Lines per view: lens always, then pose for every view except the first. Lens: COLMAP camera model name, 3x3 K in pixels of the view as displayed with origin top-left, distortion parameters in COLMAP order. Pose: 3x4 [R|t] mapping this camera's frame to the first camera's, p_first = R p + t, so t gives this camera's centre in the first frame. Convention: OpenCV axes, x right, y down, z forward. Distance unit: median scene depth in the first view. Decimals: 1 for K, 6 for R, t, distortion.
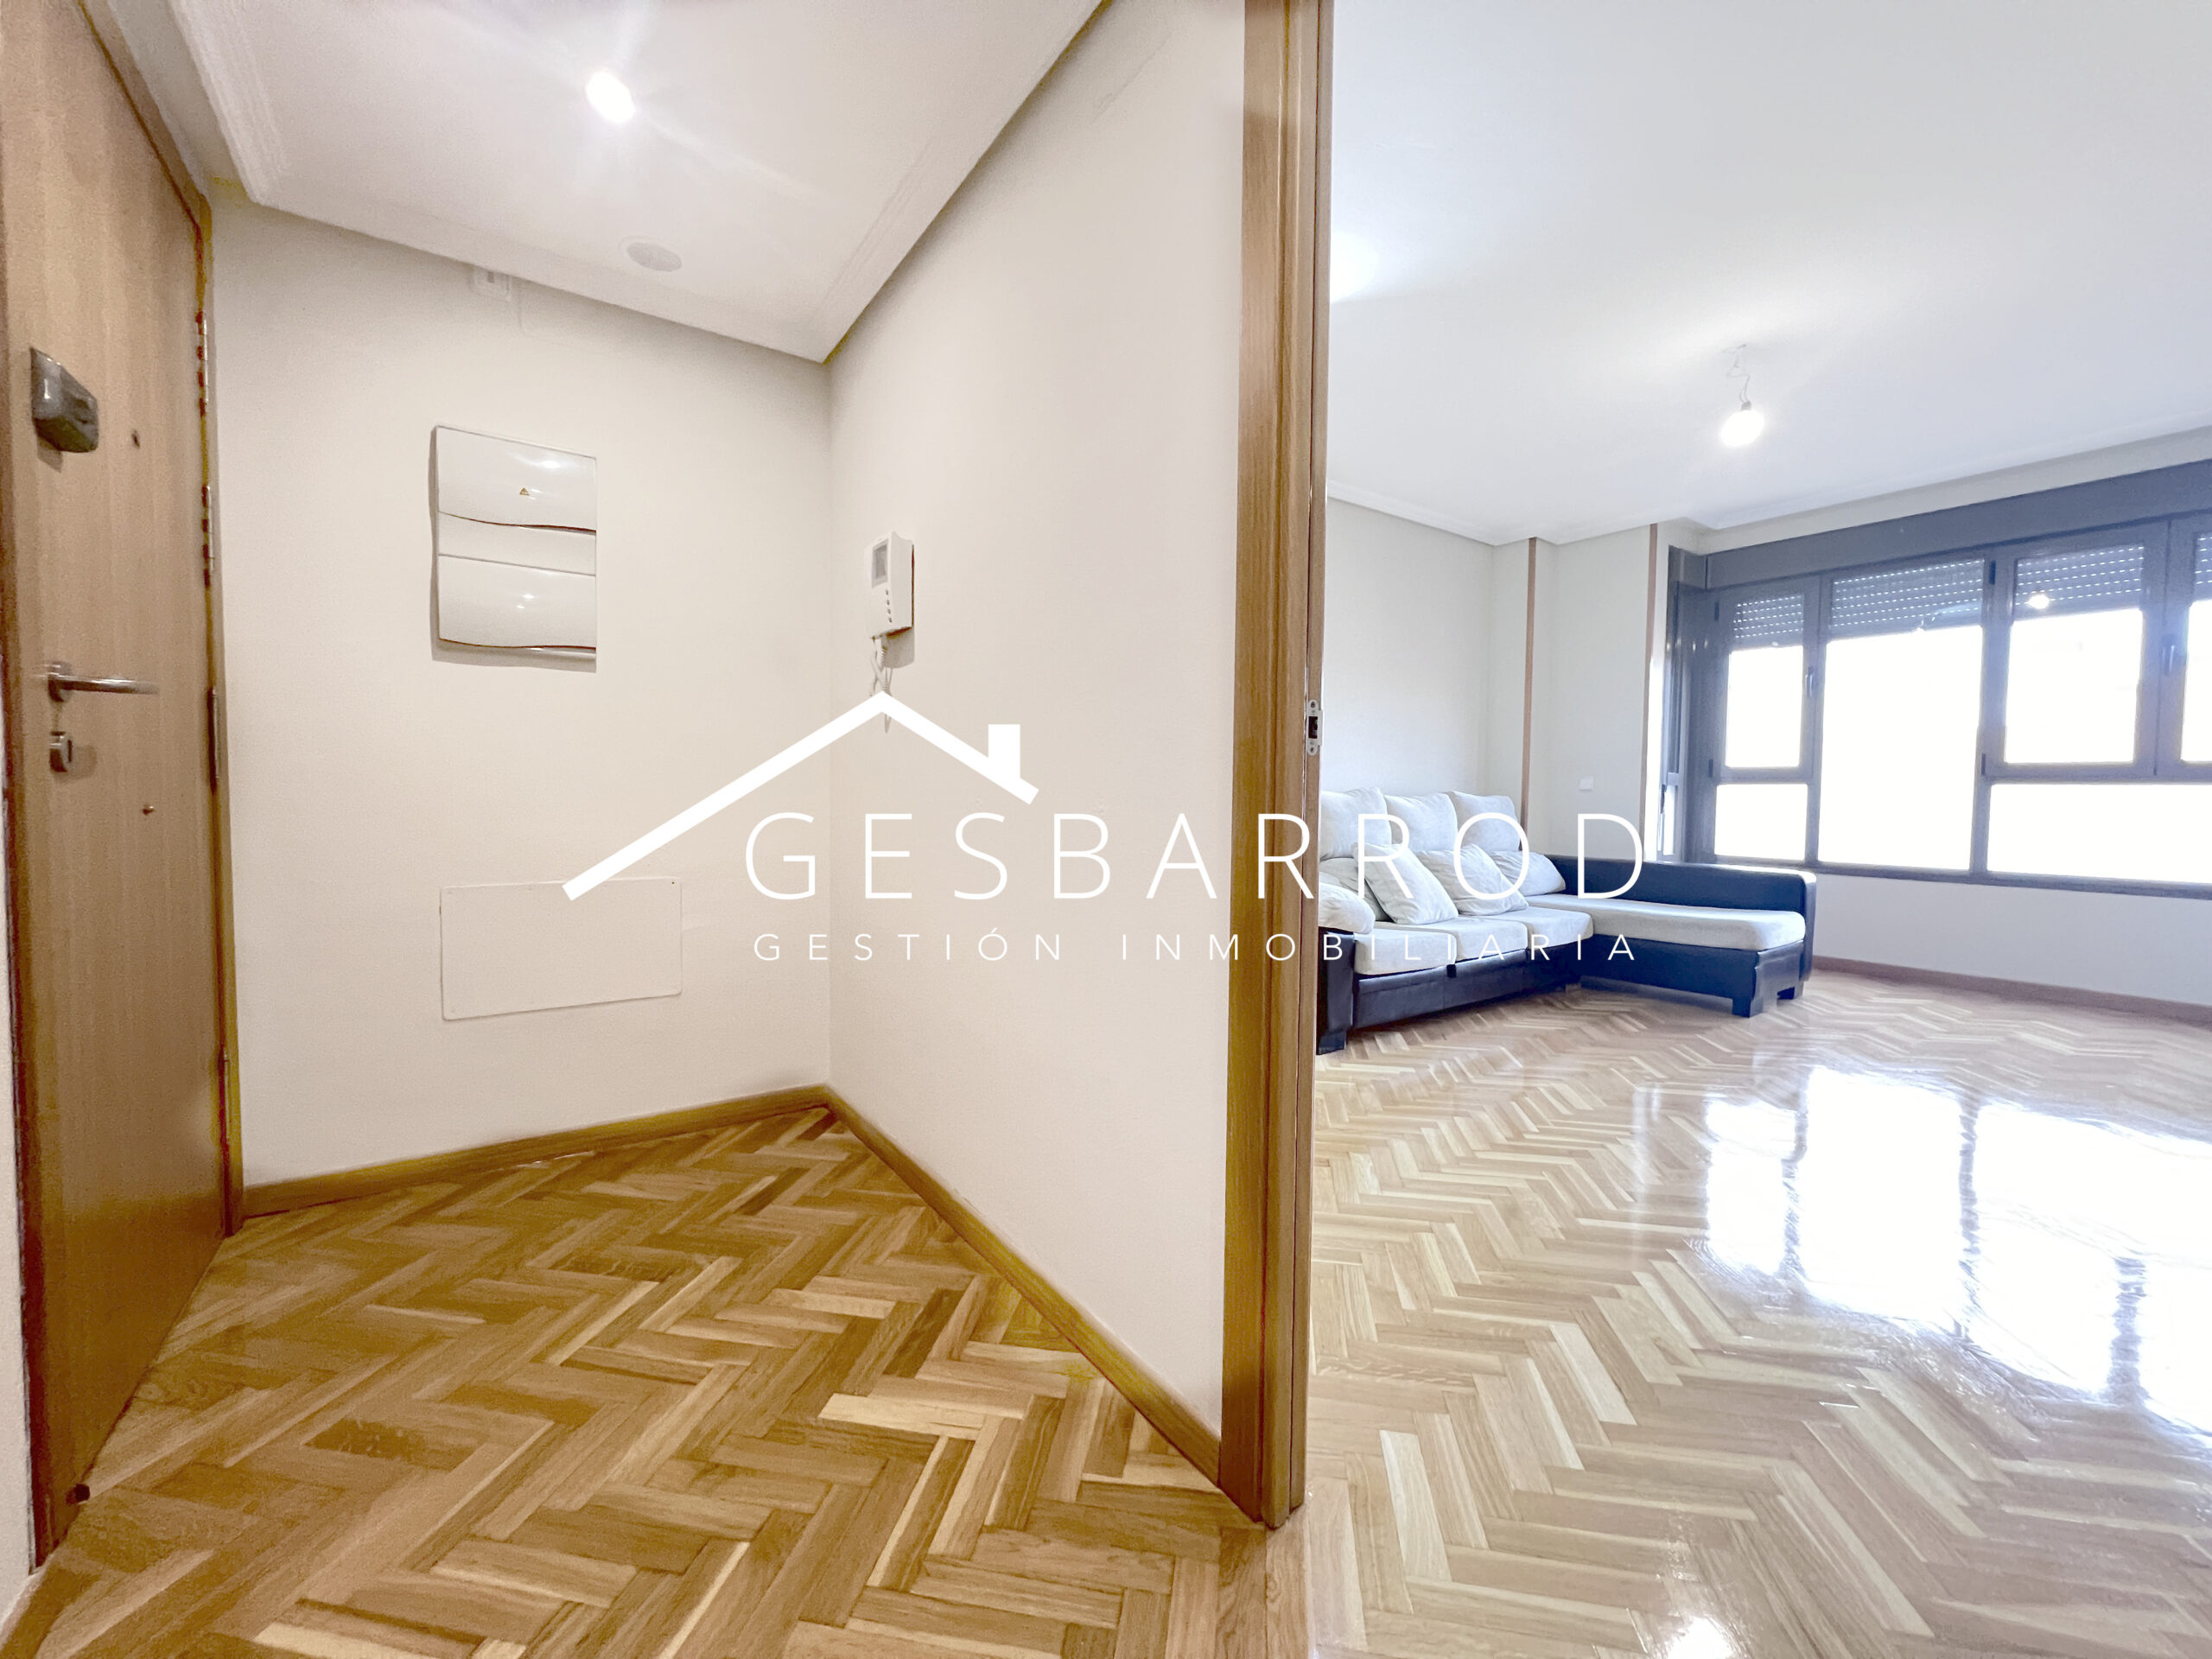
lens RADIAL K [[879.0, 0, 1106.0], [0, 879.0, 829.5], [0, 0, 1]] dist [-0.002495, 0.000235]
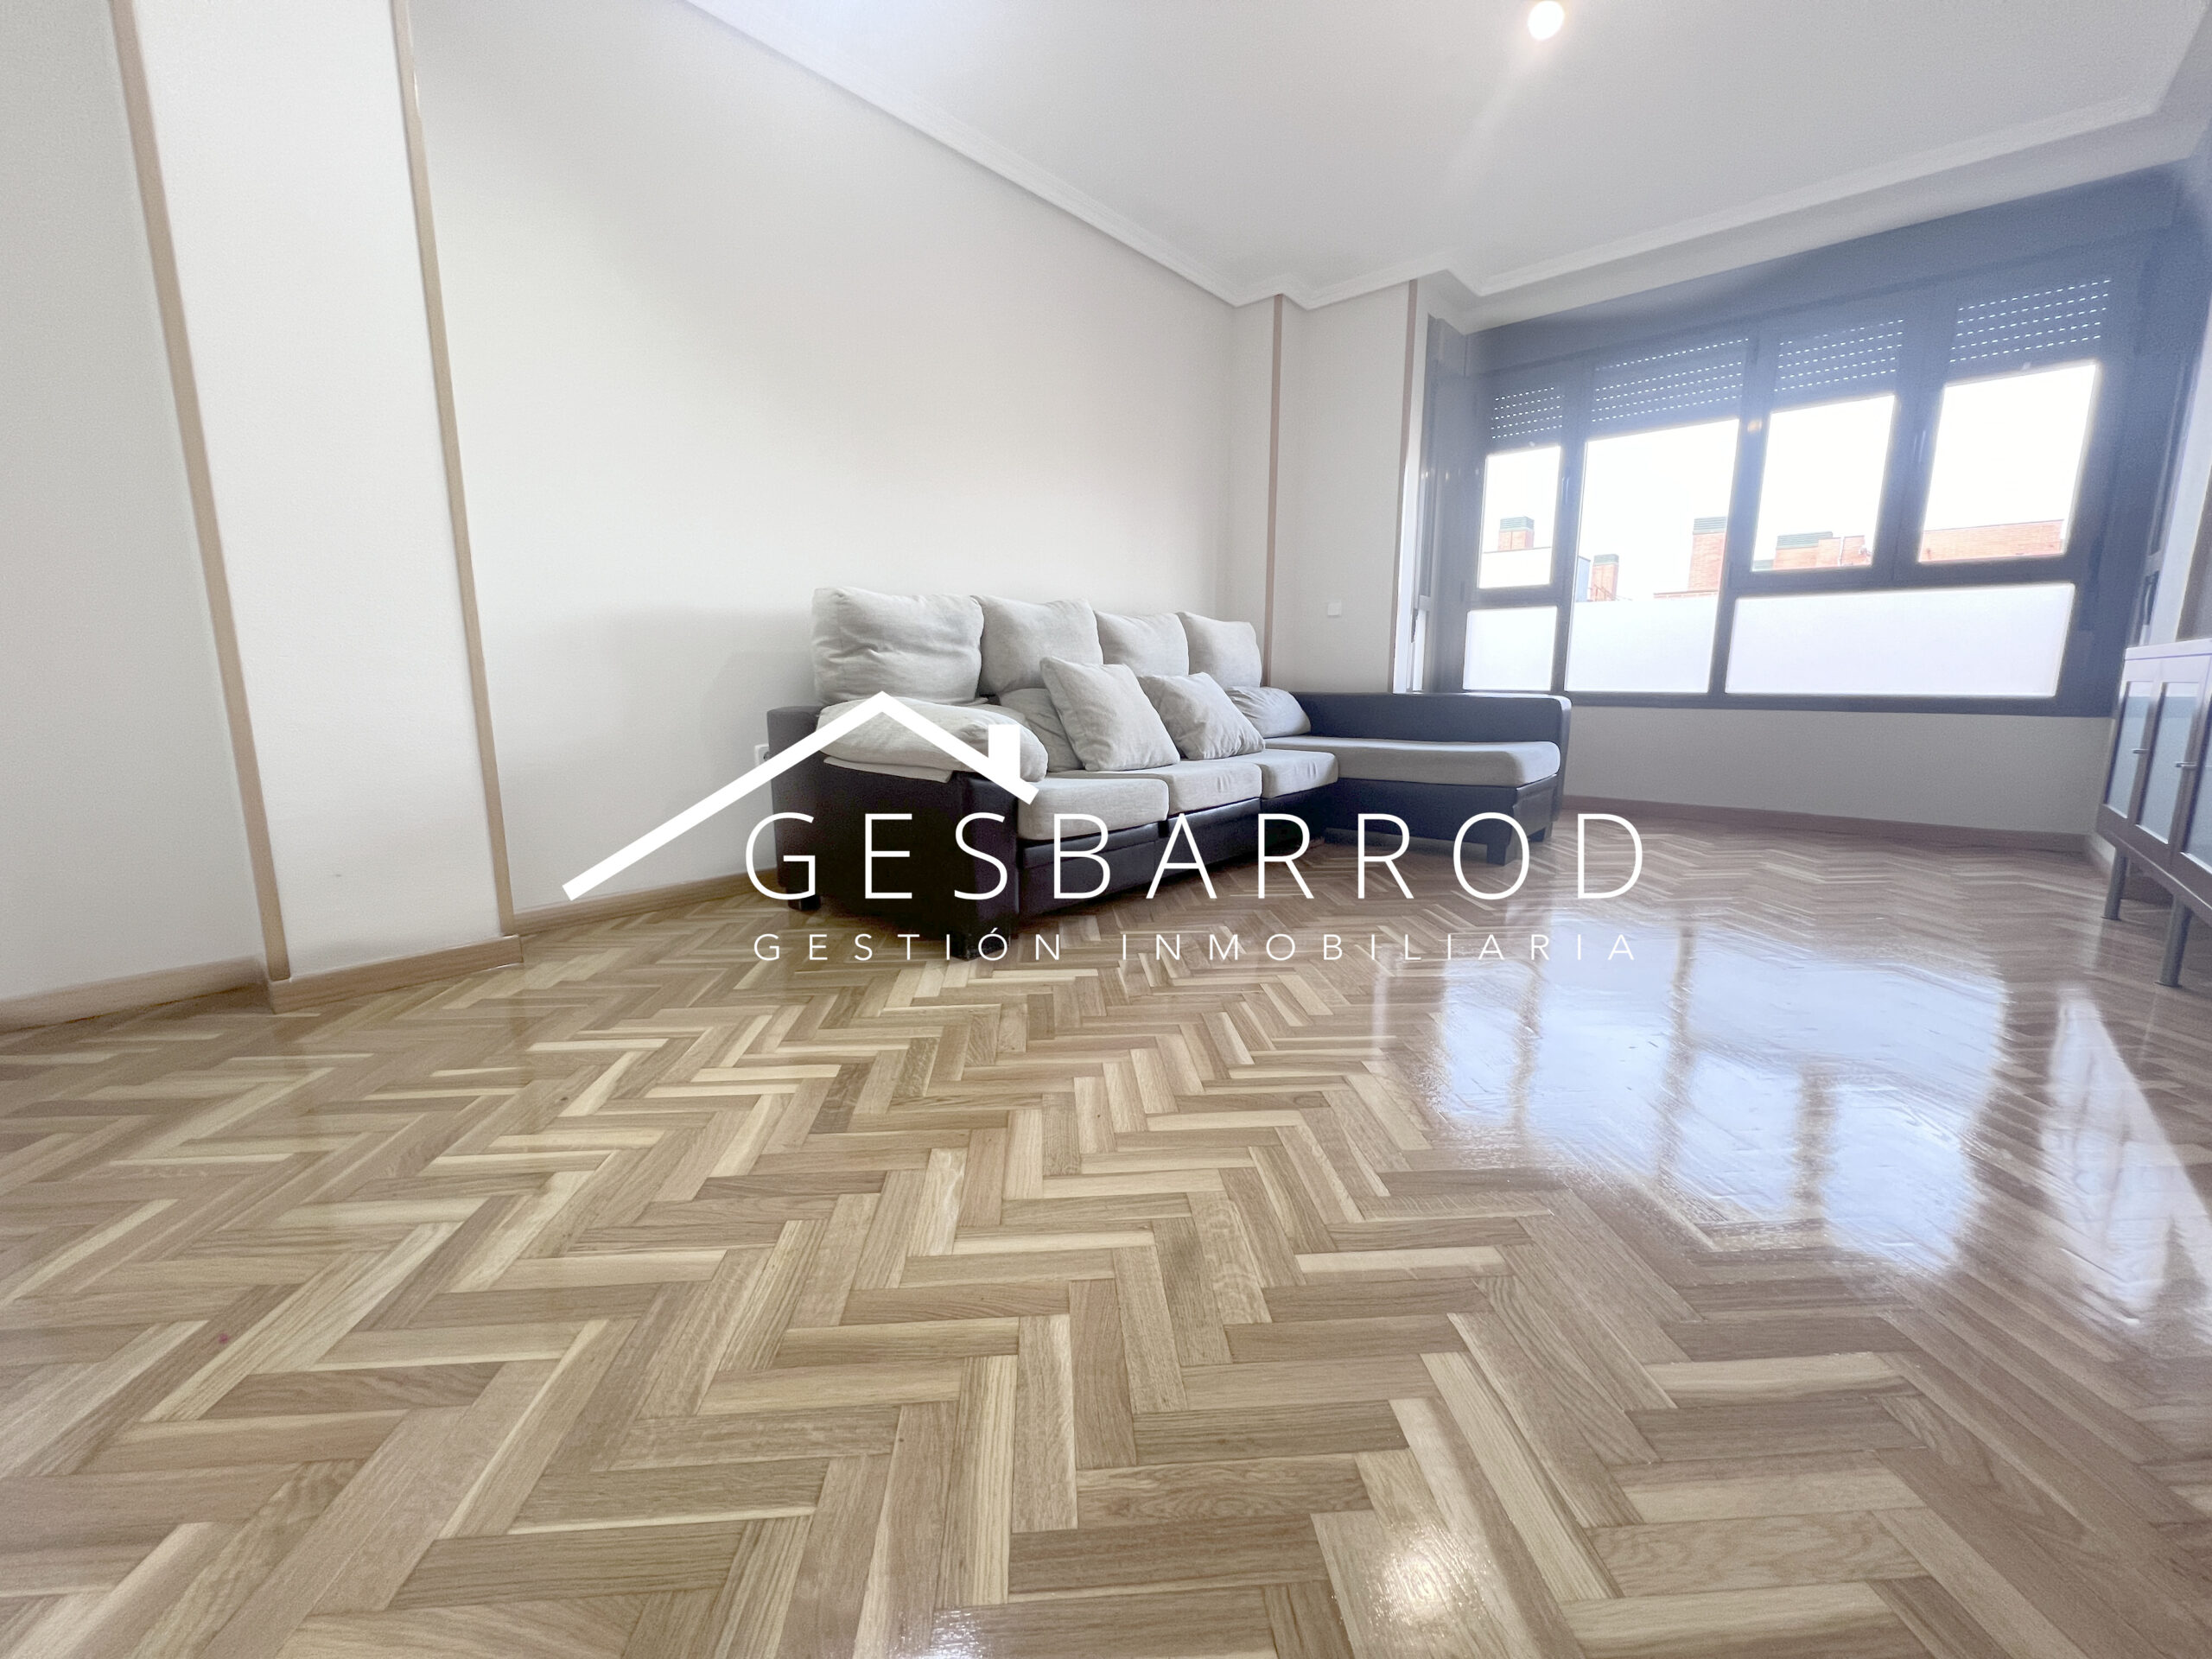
lens RADIAL K [[879.0, 0, 1106.0], [0, 879.0, 829.5], [0, 0, 1]] dist [-0.002495, 0.000235]
pose [[0.969856, -0.053588, 0.237713, 0.159191], [0.021102, 0.990325, 0.137153, 0.055178], [-0.242763, -0.128003, 0.961604, 0.279812]]
